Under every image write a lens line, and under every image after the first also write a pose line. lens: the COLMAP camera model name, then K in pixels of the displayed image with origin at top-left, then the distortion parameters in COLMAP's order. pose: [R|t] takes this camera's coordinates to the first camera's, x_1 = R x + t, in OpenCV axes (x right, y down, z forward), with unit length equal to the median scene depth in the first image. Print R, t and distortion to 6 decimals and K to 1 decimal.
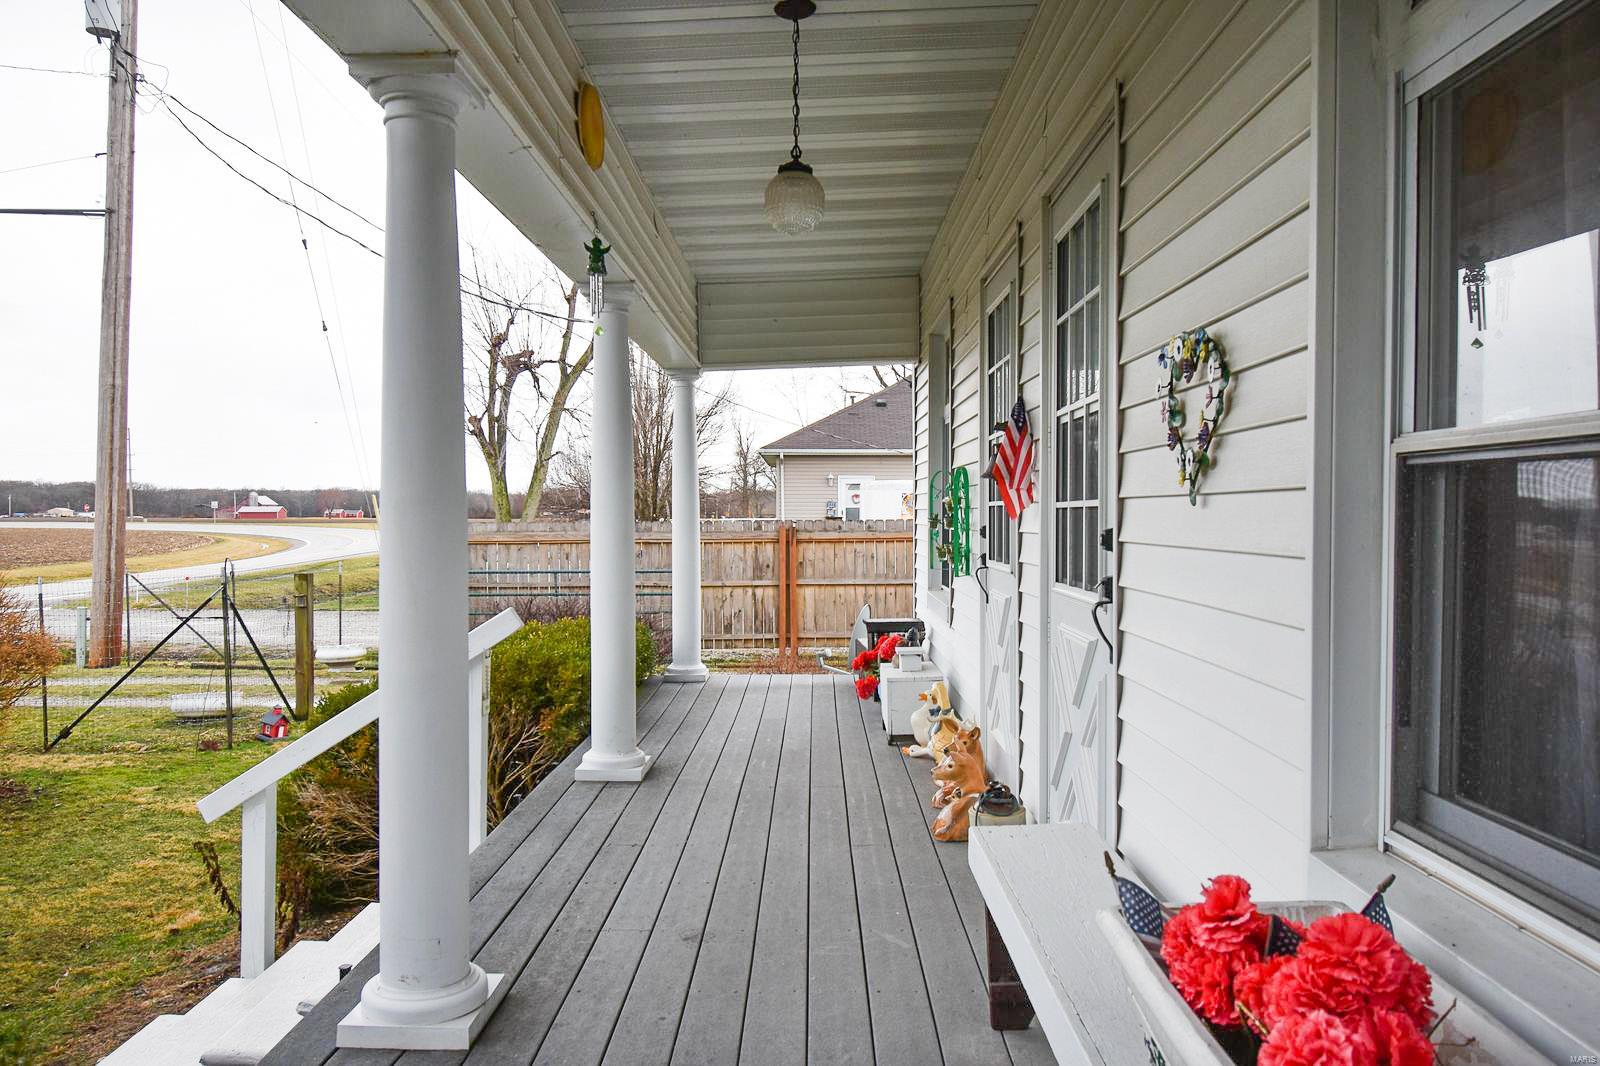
lens RADIAL K [[1141.5, 0, 803.8], [0, 1141.5, 530.0], [0, 0, 1]] dist [-0.002820, -0.001194]
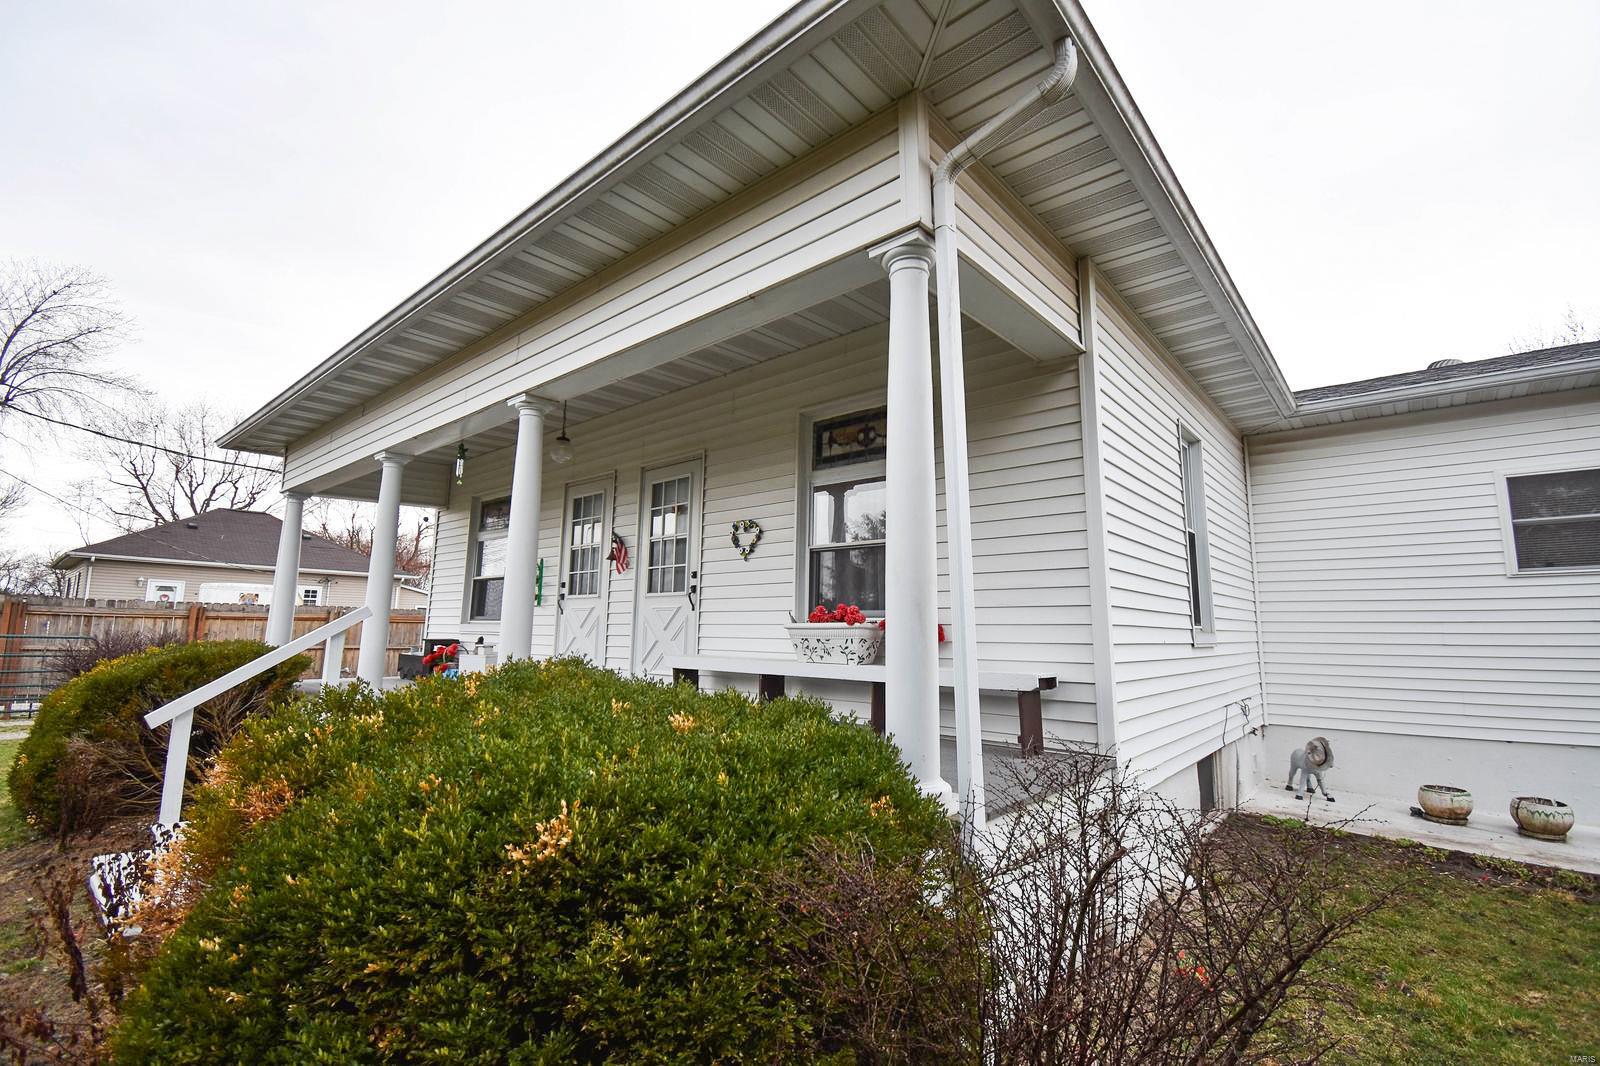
lens RADIAL K [[711.3, 0, 803.6], [0, 711.3, 528.8], [0, 0, 1]] dist [0.000553, -0.000003]
pose [[0.646520, 0.119010, 0.753557, -0.672488], [-0.001915, 0.988007, -0.154394, 0.117492], [-0.762895, 0.098376, 0.638995, -0.379477]]
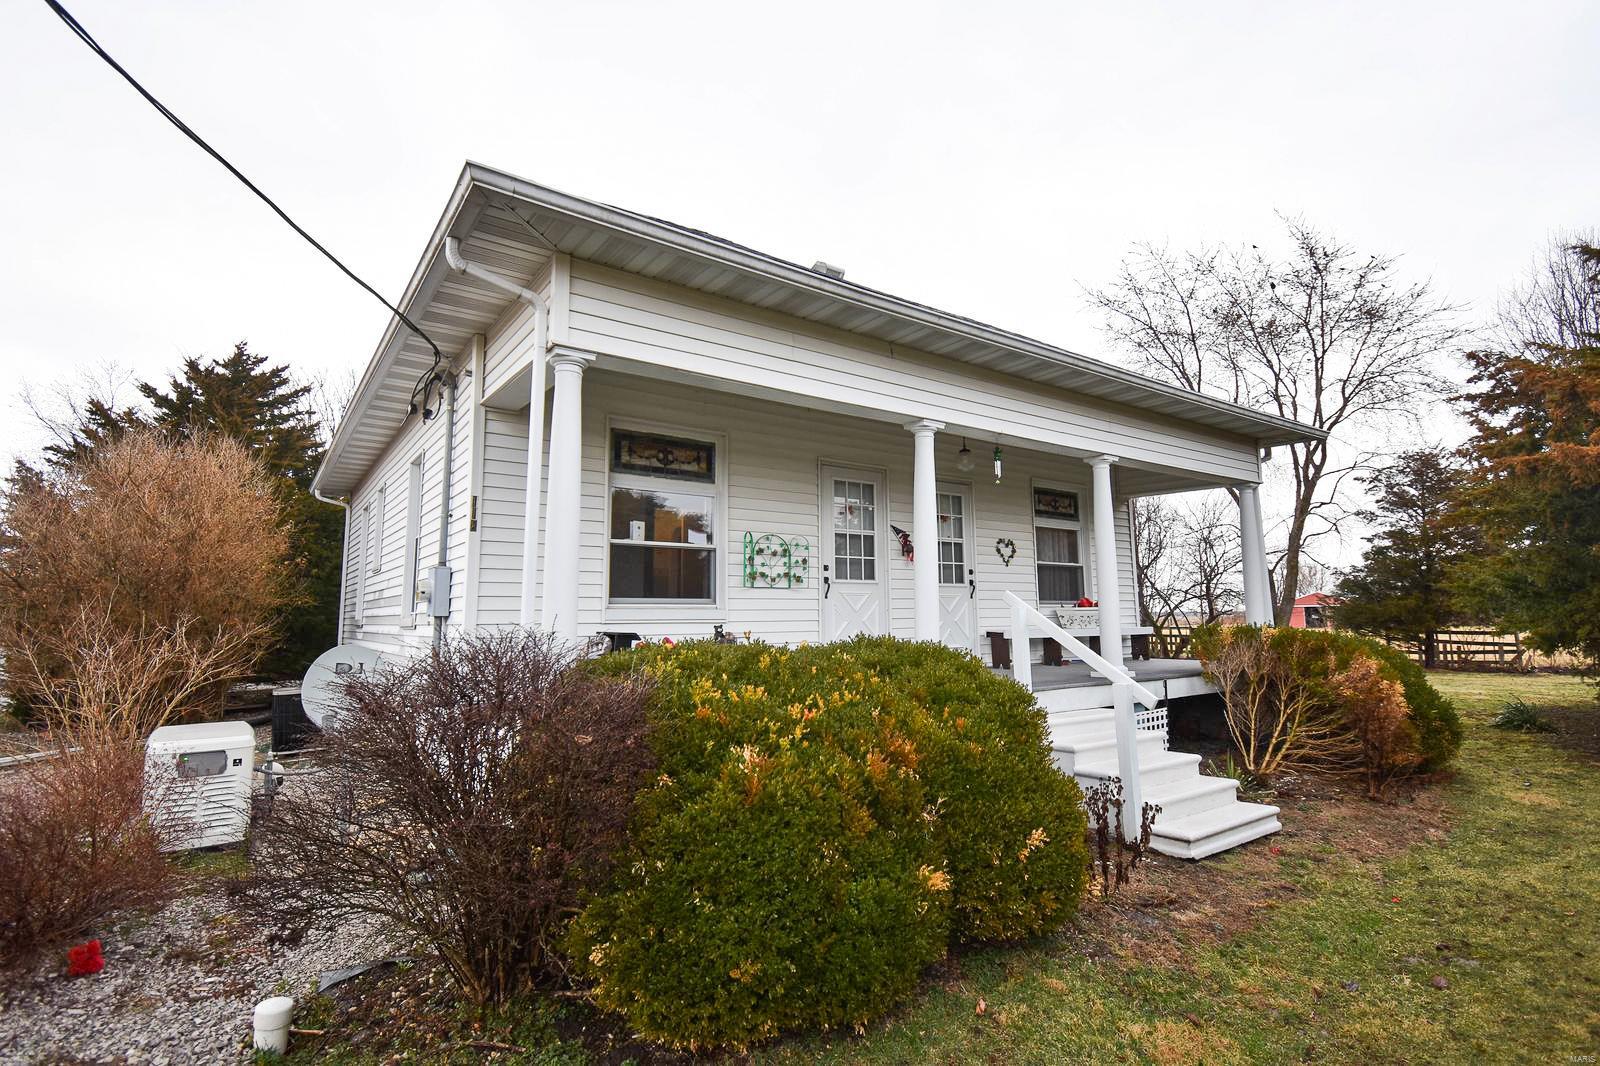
lens RADIAL K [[772.6, 0, 799.2], [0, 772.6, 529.1], [0, 0, 1]] dist [0.000326, 0.000003]
pose [[-0.586041, 0.094649, 0.804734, -1.084599], [0.018491, 0.994458, -0.103498, 0.085132], [-0.810070, -0.045774, -0.584544, 1.969480]]
